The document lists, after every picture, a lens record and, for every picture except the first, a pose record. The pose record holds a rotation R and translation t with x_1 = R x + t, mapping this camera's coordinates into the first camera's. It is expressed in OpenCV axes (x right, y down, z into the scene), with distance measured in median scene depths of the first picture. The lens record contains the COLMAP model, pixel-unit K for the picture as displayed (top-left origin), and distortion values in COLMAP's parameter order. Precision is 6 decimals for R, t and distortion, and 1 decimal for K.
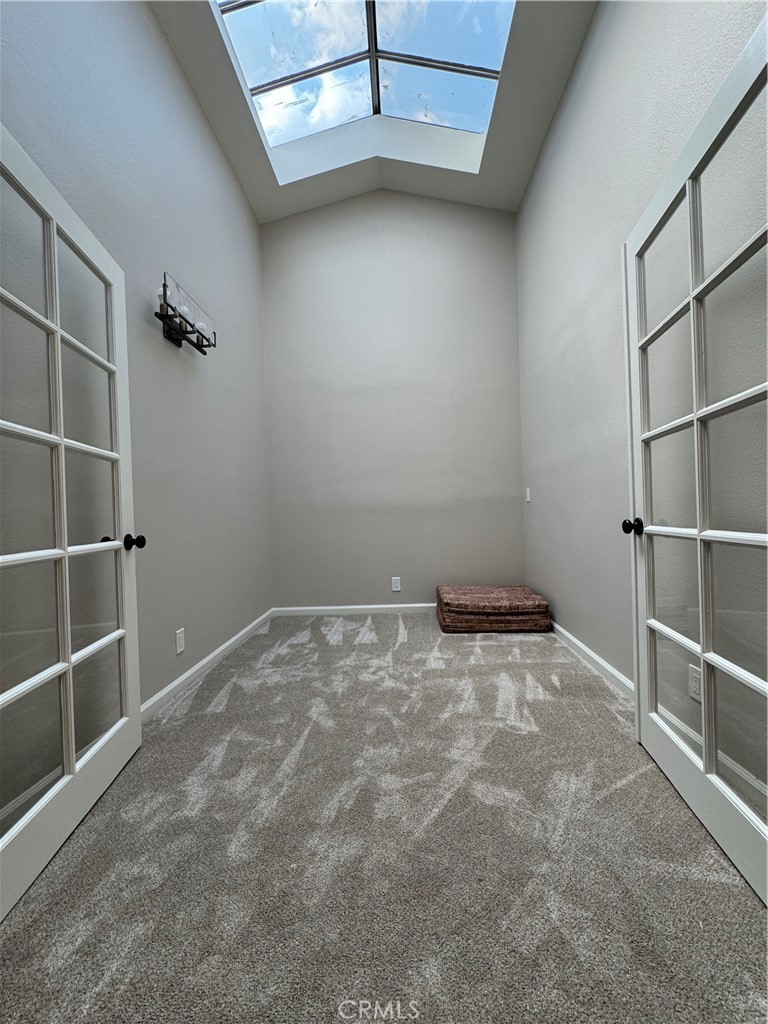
lens RADIAL K [[414.5, 0, 382.6], [0, 414.5, 509.3], [0, 0, 1]] dist [-0.002404, -0.000039]
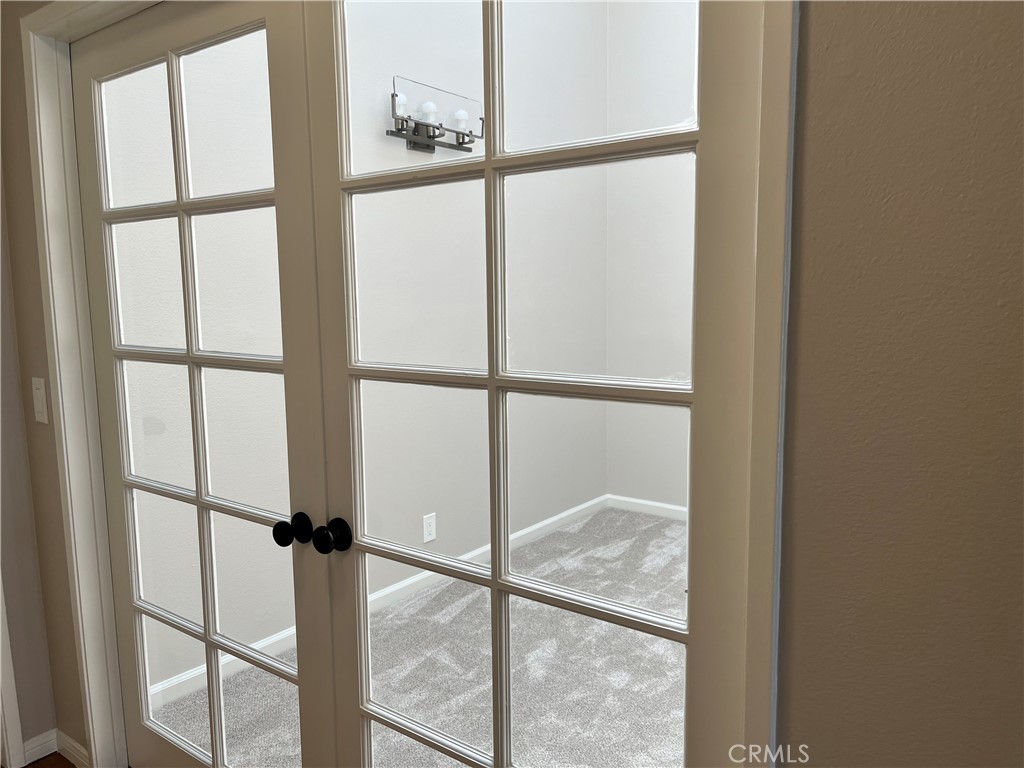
lens RADIAL K [[780.2, 0, 511.6], [0, 780.2, 386.1], [0, 0, 1]] dist [0.027655, -0.034170]
pose [[0.831023, 0.097000, -0.547714, 0.453413], [-0.019309, 0.989115, 0.145875, -0.182267], [0.555902, -0.110650, 0.823850, -0.145021]]
